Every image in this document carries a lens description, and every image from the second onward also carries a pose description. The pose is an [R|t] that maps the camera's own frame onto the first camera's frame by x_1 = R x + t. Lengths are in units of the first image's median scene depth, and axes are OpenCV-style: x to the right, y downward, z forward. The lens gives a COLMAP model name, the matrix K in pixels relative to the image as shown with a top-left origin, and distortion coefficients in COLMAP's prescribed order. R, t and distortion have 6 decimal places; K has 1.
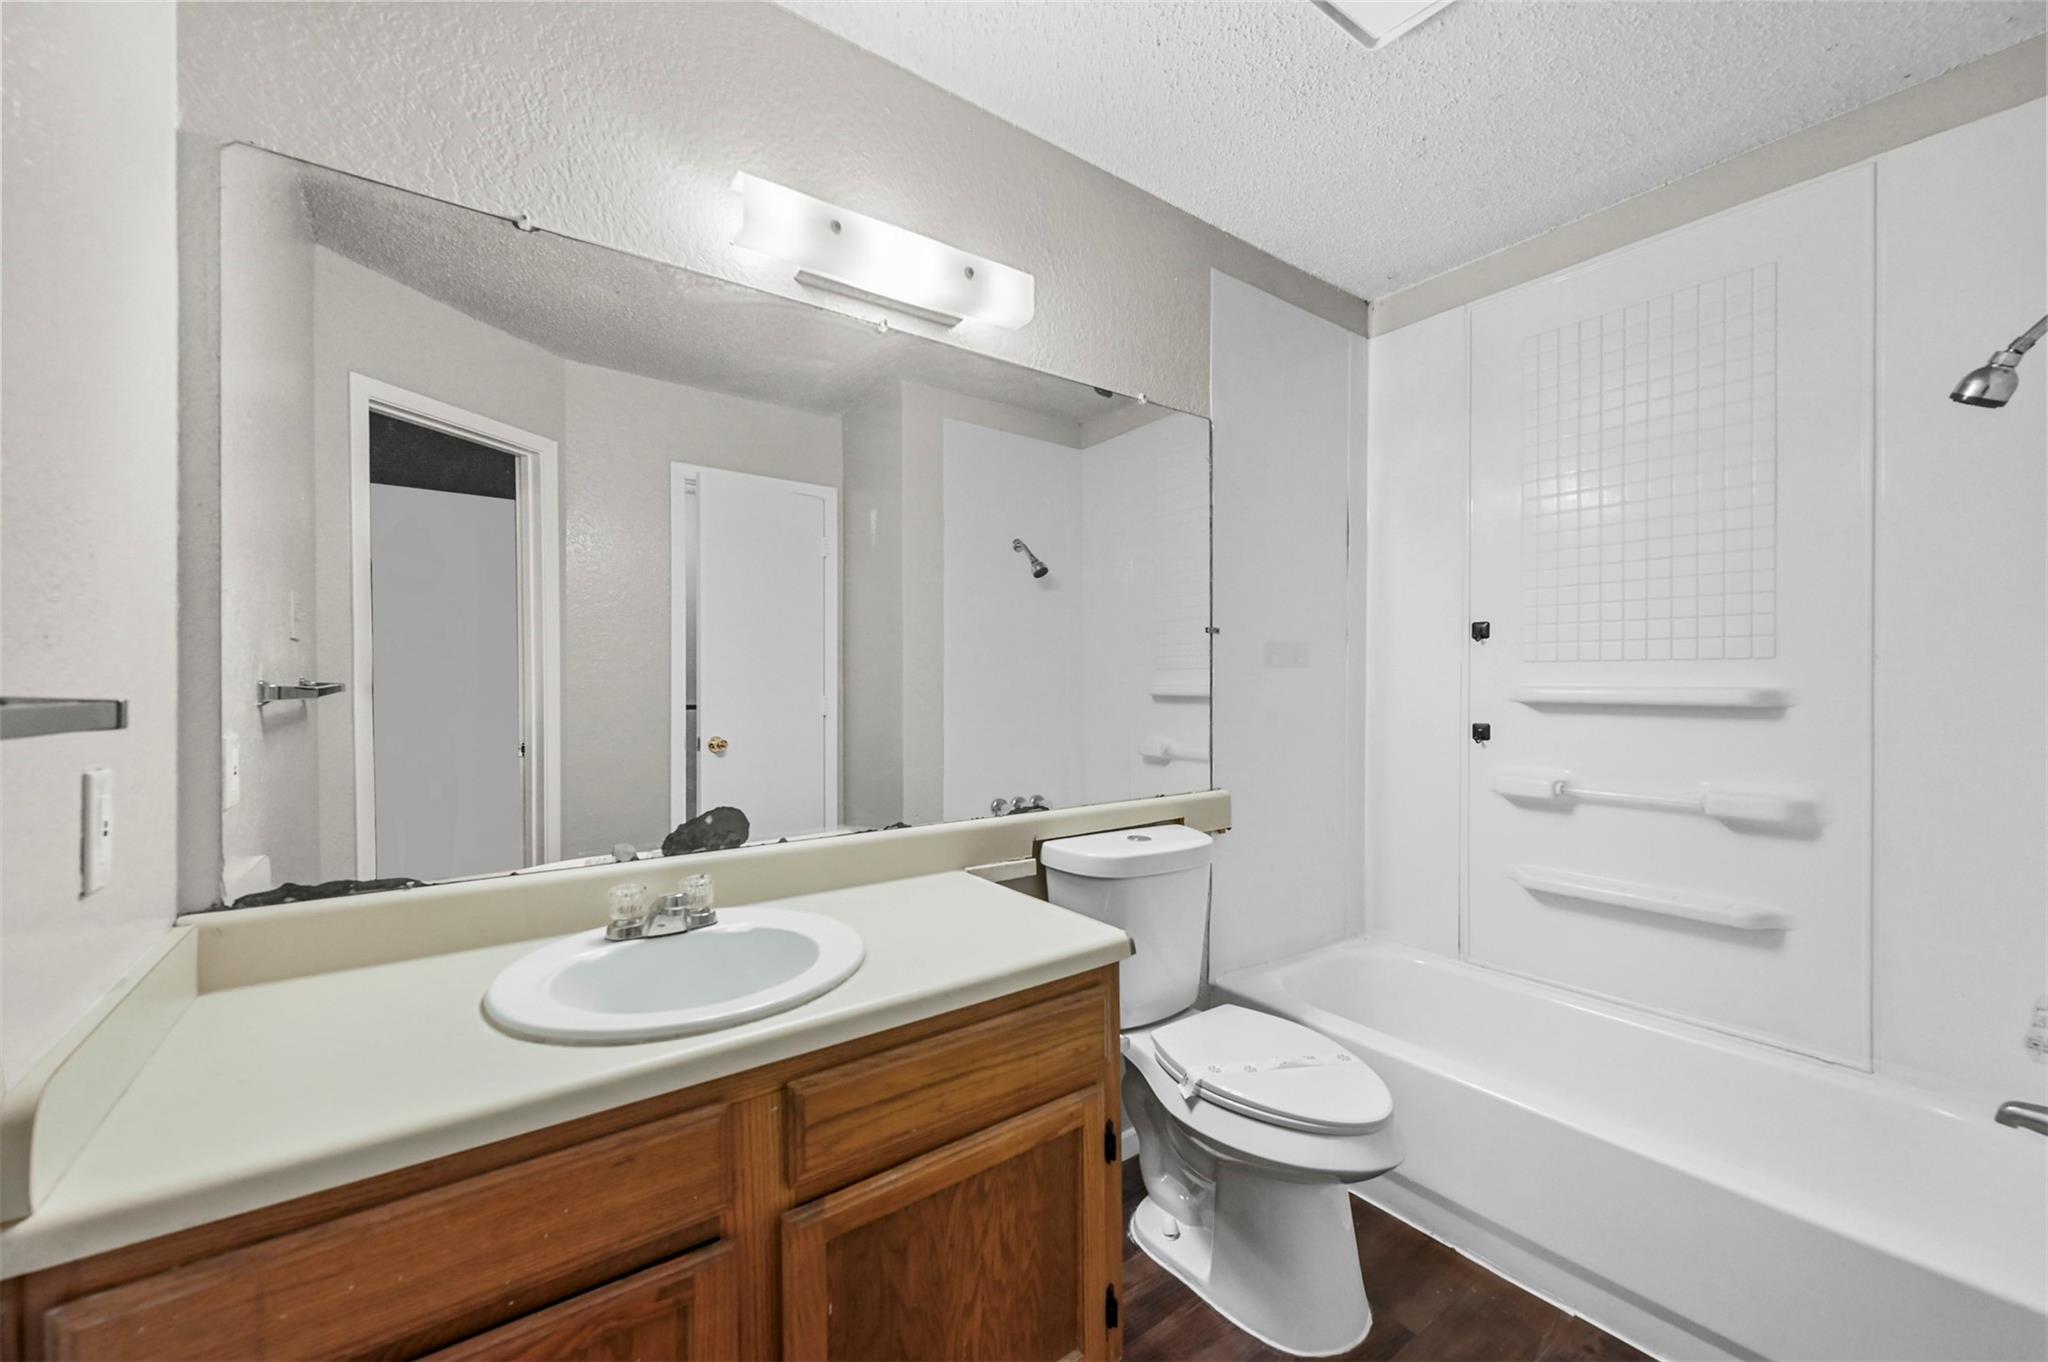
lens RADIAL K [[817.4, 0, 1029.8], [0, 817.4, 680.7], [0, 0, 1]] dist [0.000635, -0.000281]
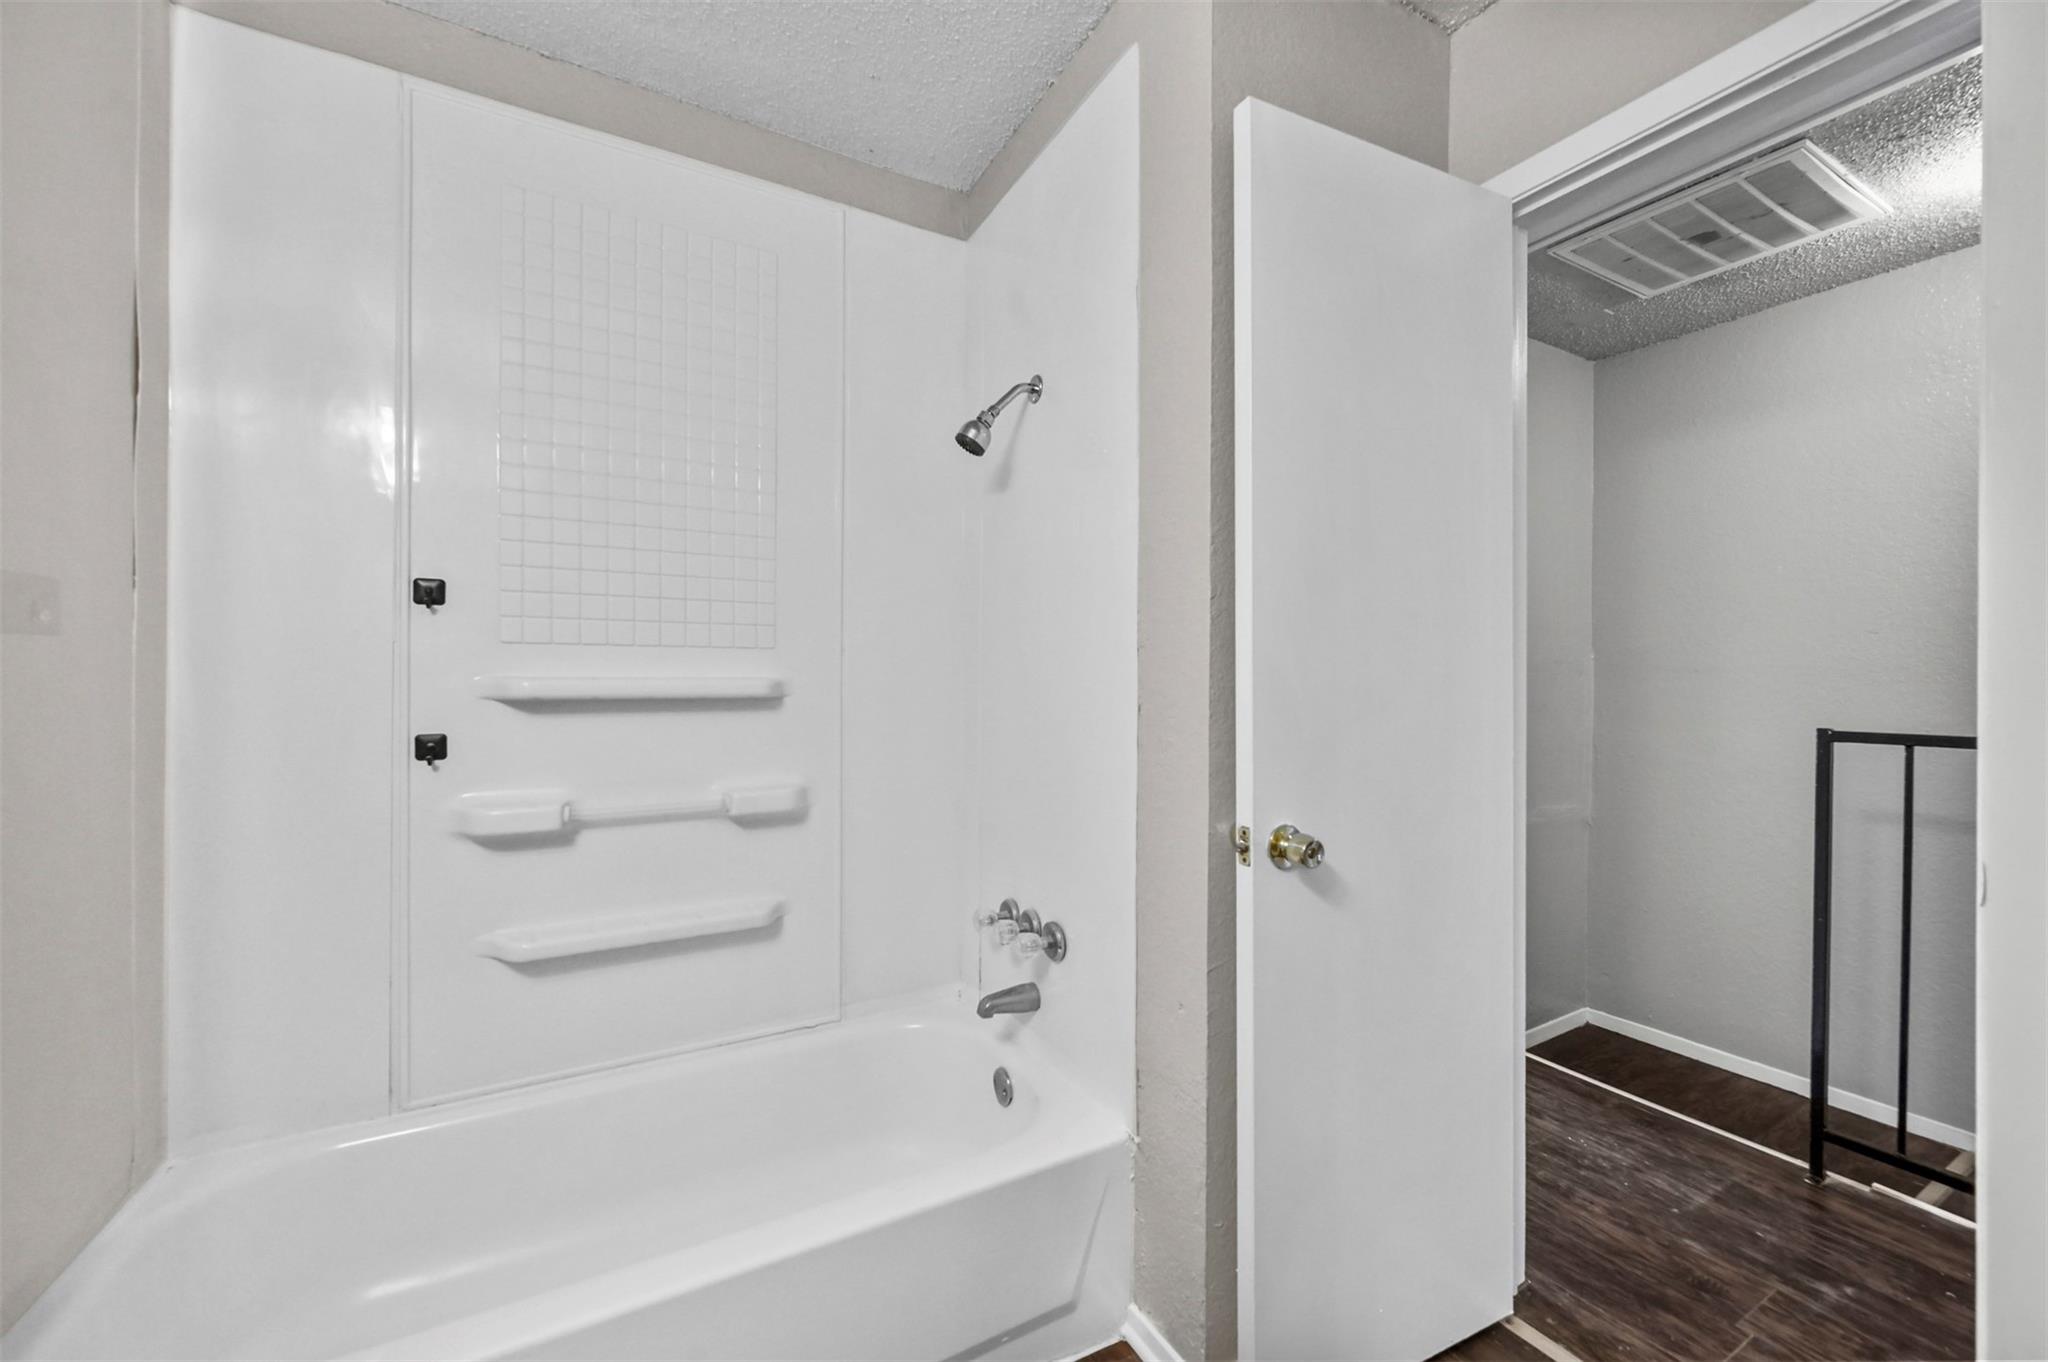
lens RADIAL K [[817.4, 0, 1029.5], [0, 817.4, 691.0], [0, 0, 1]] dist [0.000635, -0.000281]
pose [[0.113705, -0.005628, 0.993499, -0.051004], [0.003383, 0.999980, 0.005277, 0.019261], [-0.993509, 0.002761, 0.113721, 0.554082]]
